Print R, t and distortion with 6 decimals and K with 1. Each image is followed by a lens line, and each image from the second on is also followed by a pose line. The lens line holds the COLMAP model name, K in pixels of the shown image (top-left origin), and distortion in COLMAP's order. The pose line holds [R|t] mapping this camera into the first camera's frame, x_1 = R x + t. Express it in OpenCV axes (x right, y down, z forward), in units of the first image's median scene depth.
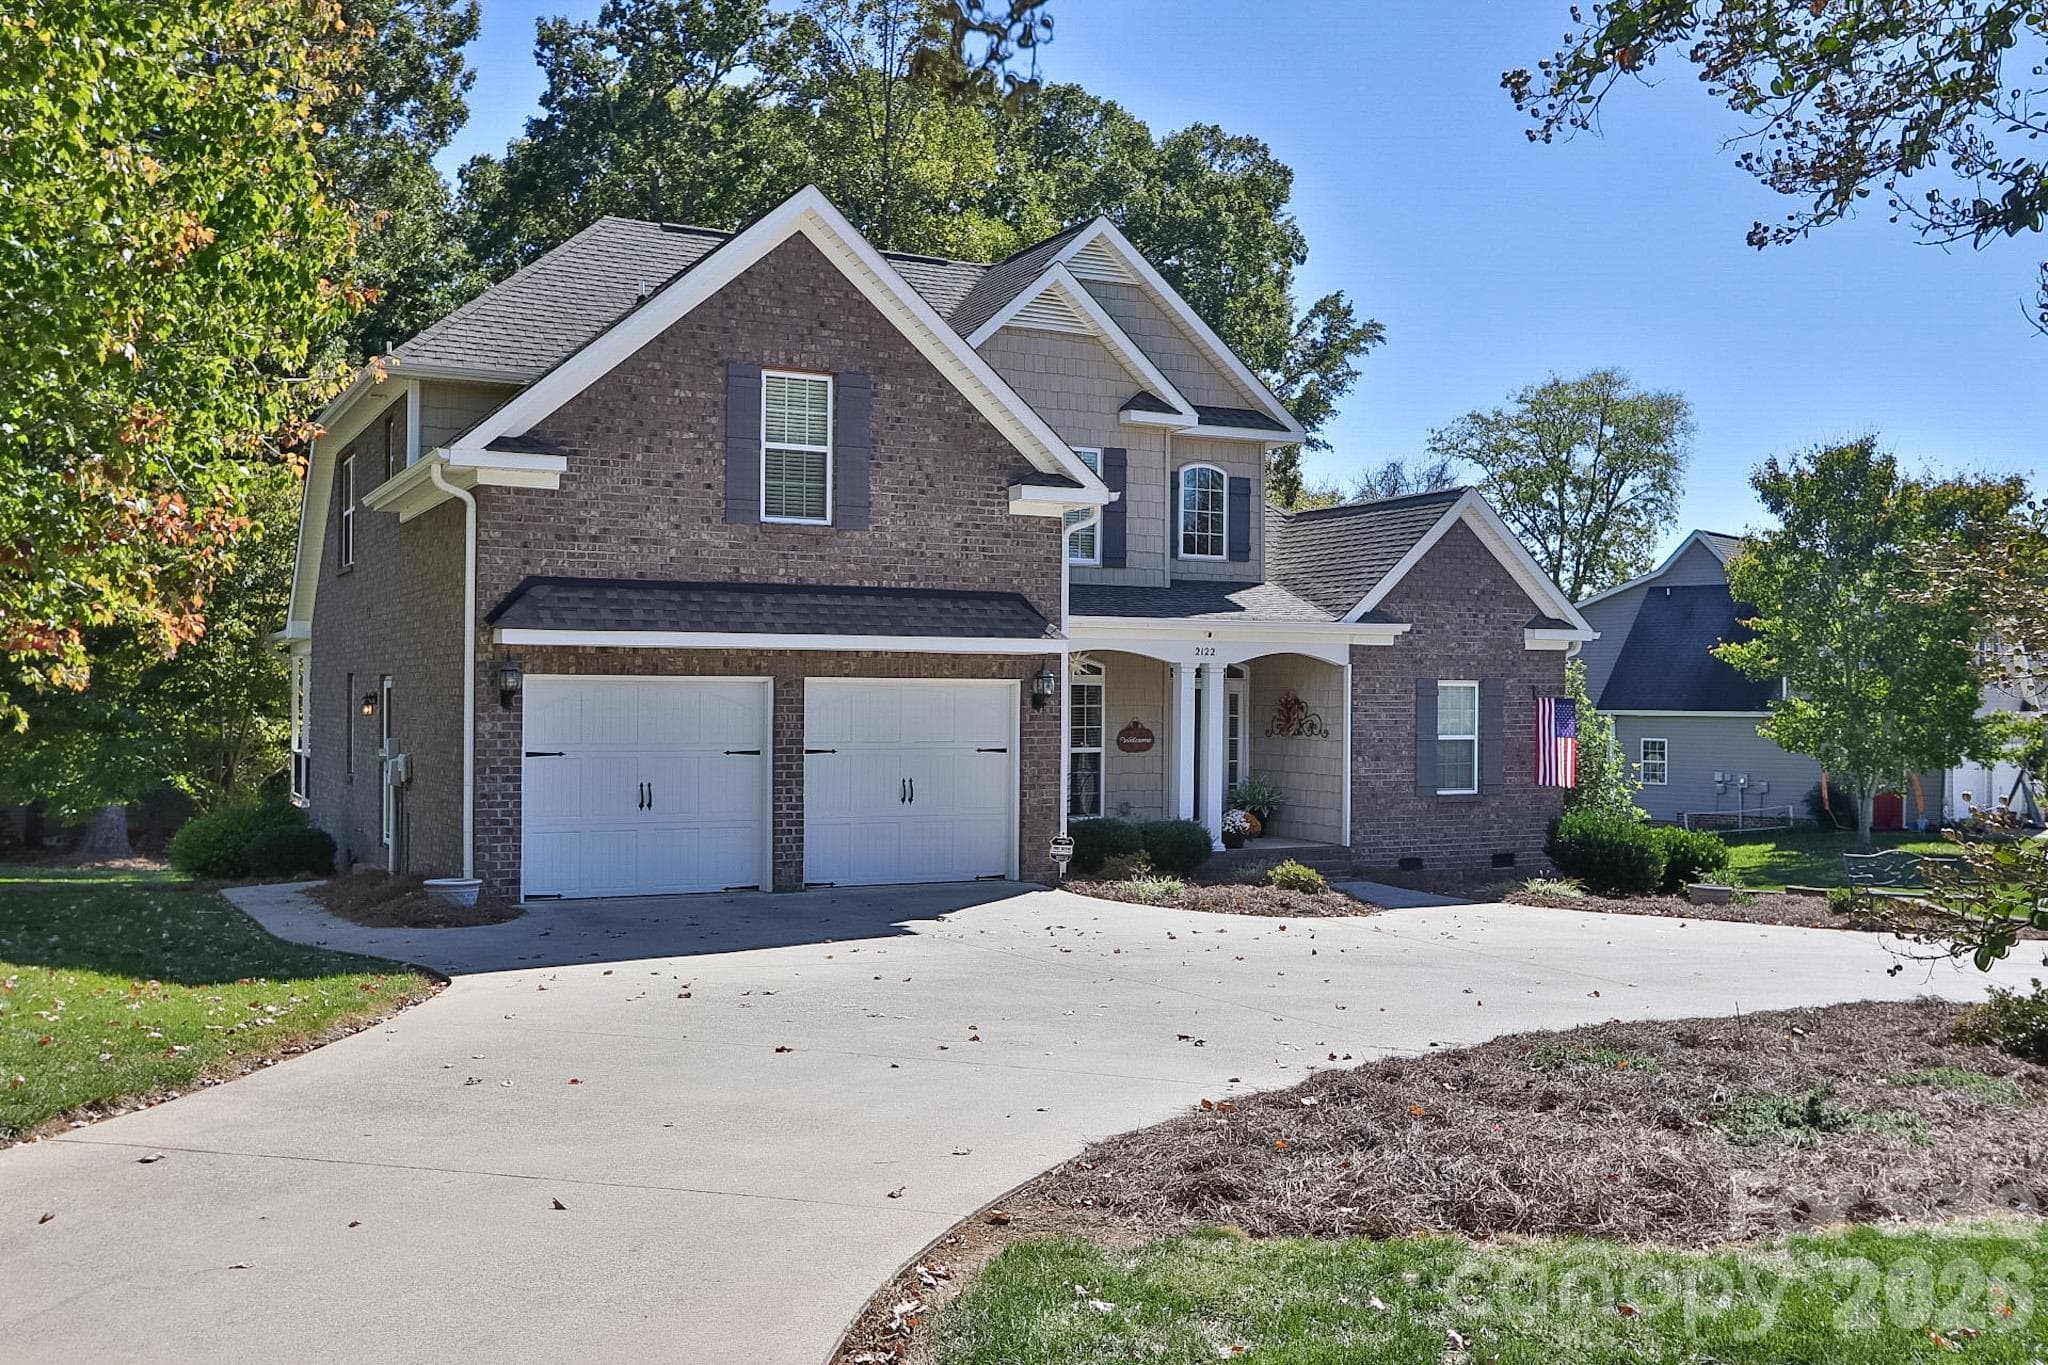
lens RADIAL K [[1823.7, 0, 1024.0], [0, 1823.7, 682.5], [0, 0, 1]] dist [-0.006609, 0.001275]
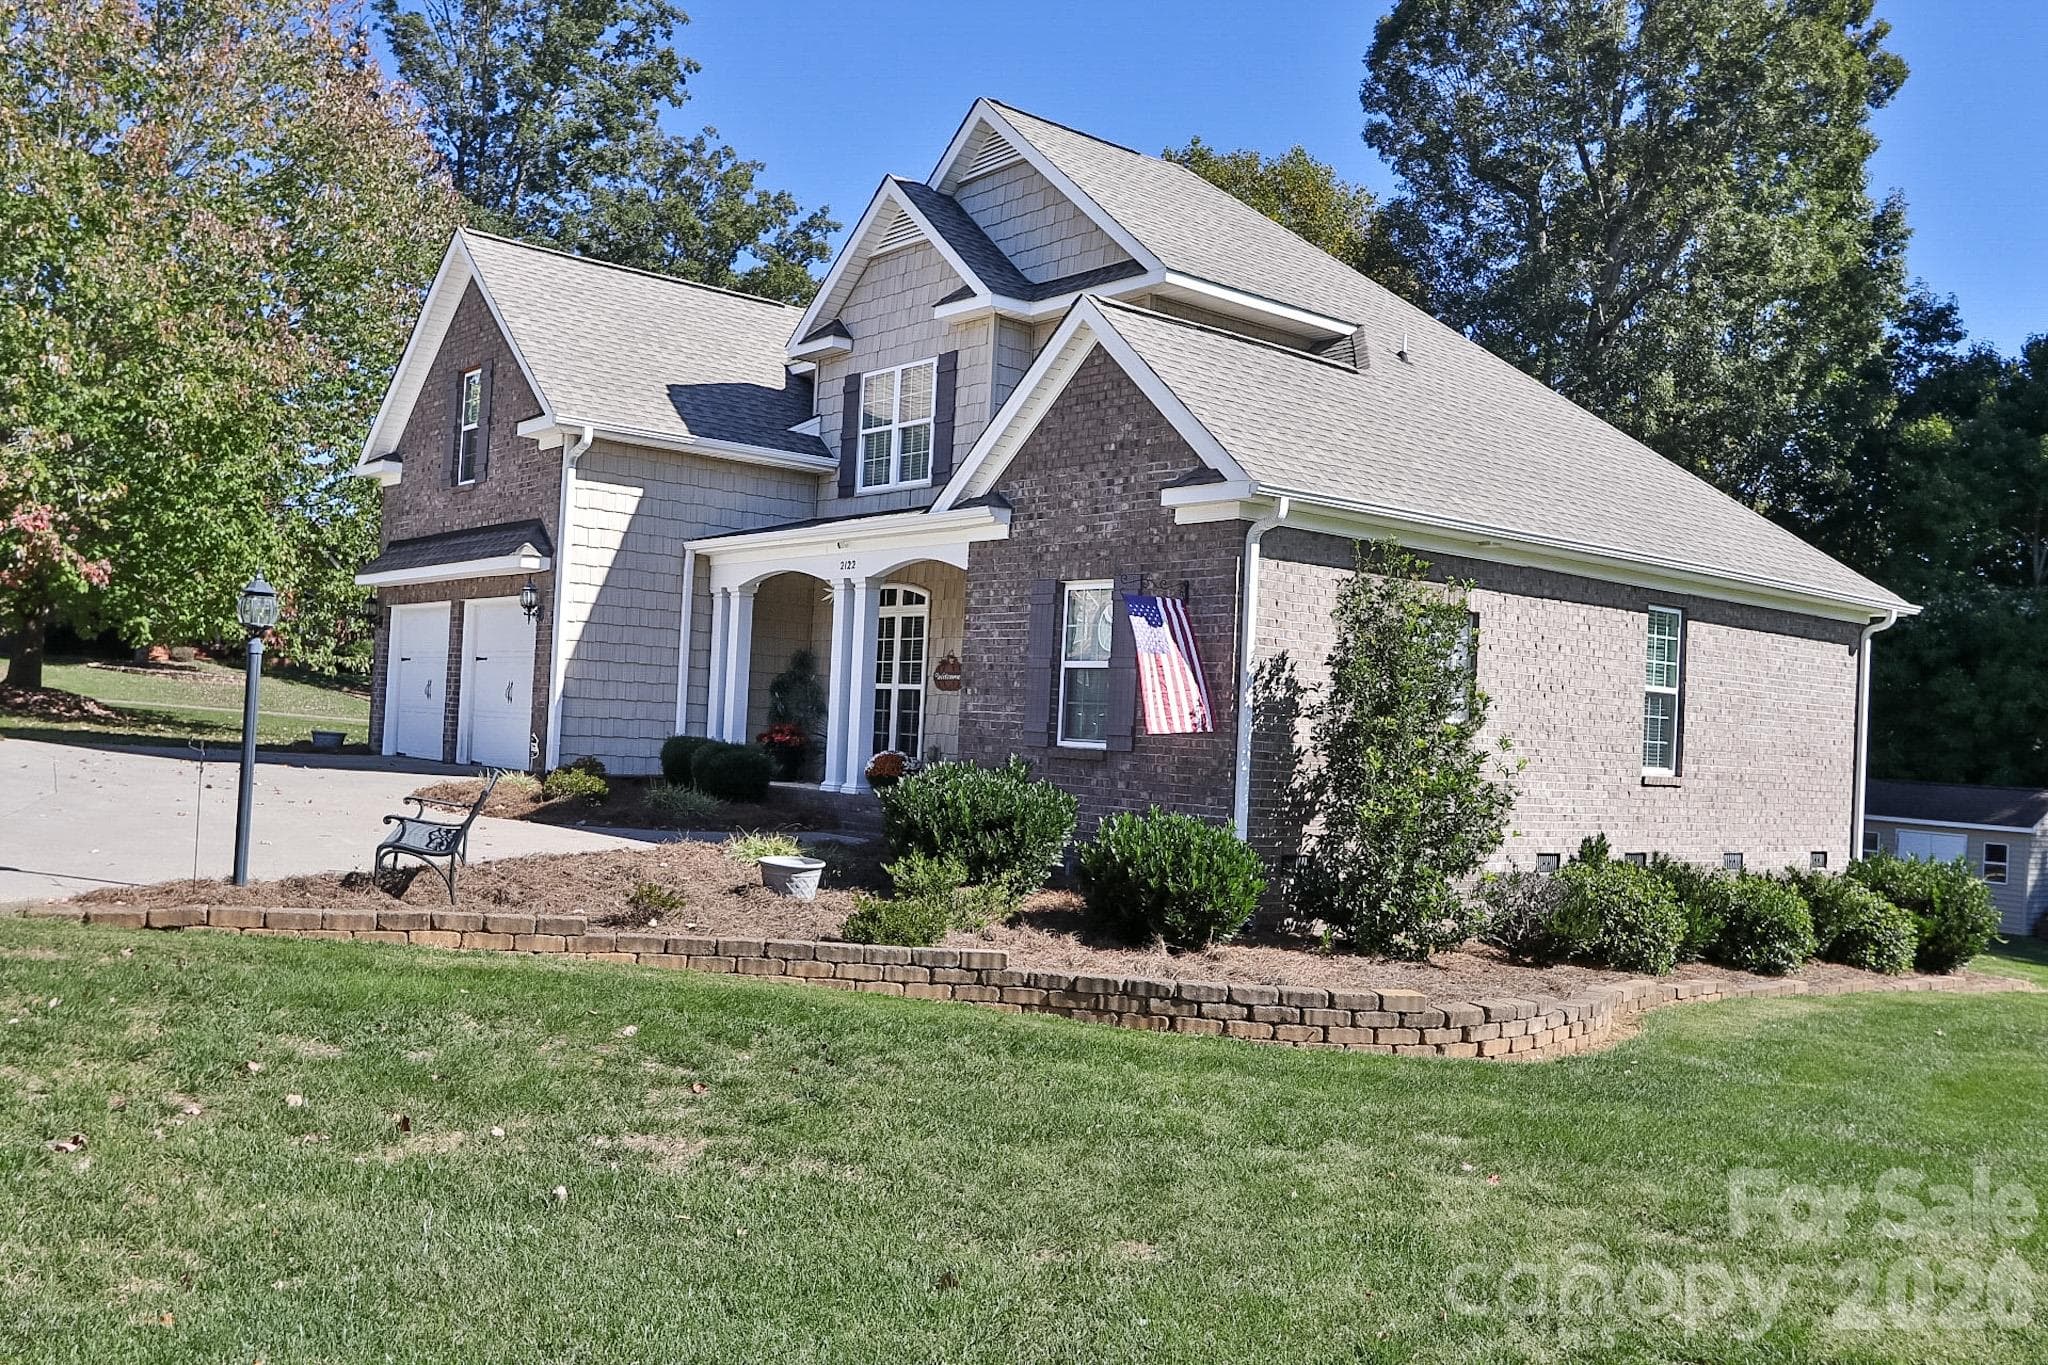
lens RADIAL K [[1739.7, 0, 1015.4], [0, 1739.7, 681.3], [0, 0, 1]] dist [-0.003434, -0.001682]
pose [[0.193127, -0.025678, -0.980838, 1.103315], [-0.041981, 0.998526, -0.034407, 0.076105], [0.980275, 0.047821, 0.191764, 1.081873]]
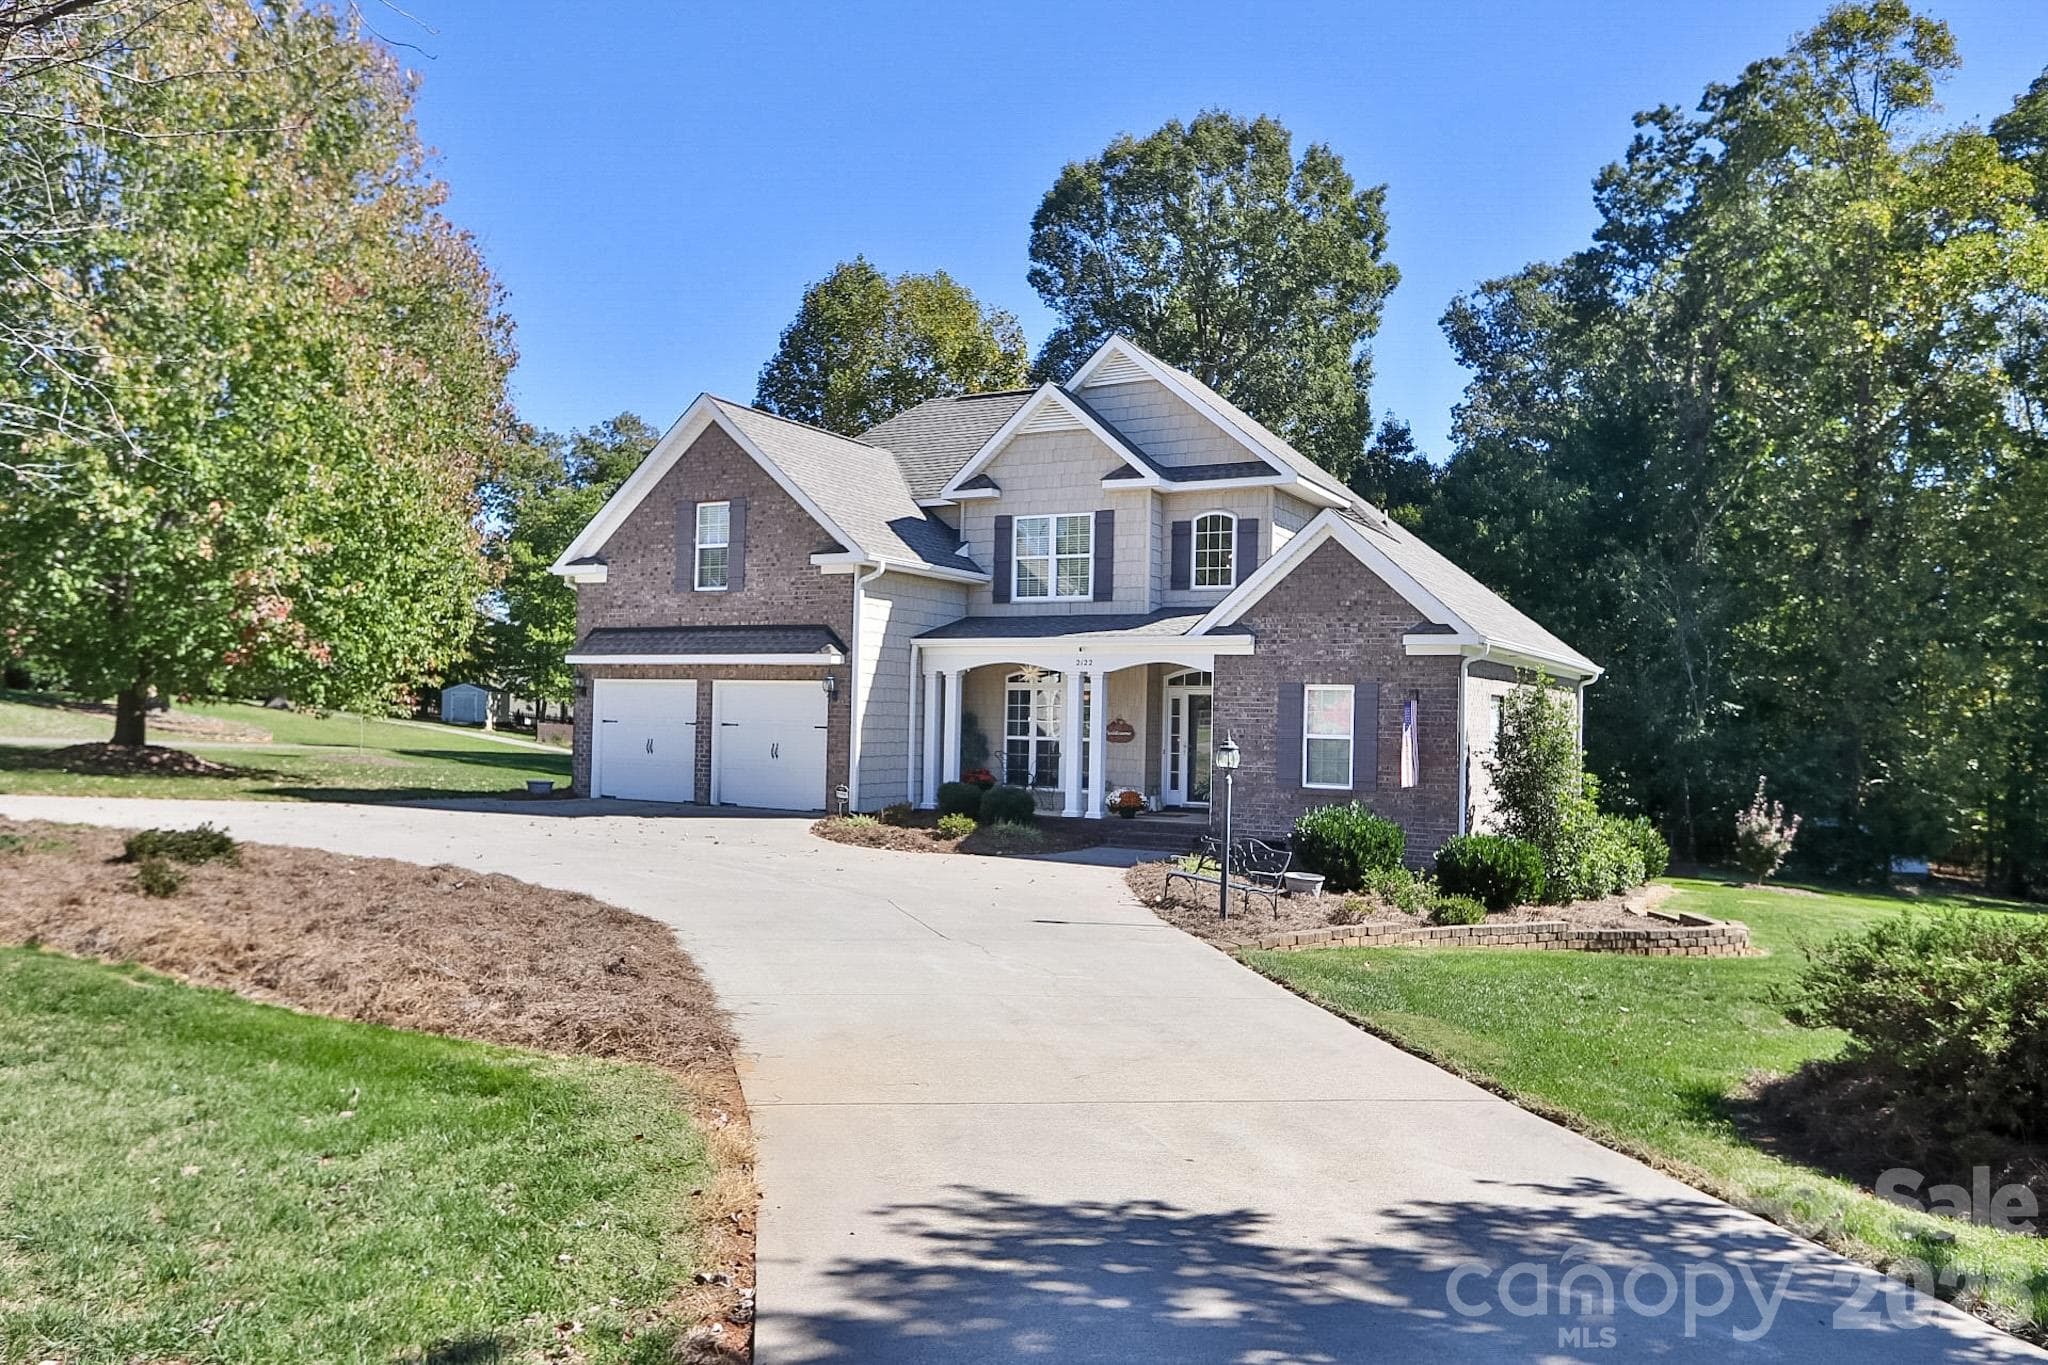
lens RADIAL K [[1481.9, 0, 1024.0], [0, 1481.9, 682.5], [0, 0, 1]] dist [-0.001350, 0.003118]
pose [[0.550852, -0.012936, -0.834503, 1.121655], [-0.012442, 0.999641, -0.023709, 0.026769], [0.834510, 0.023443, 0.550493, 0.452021]]
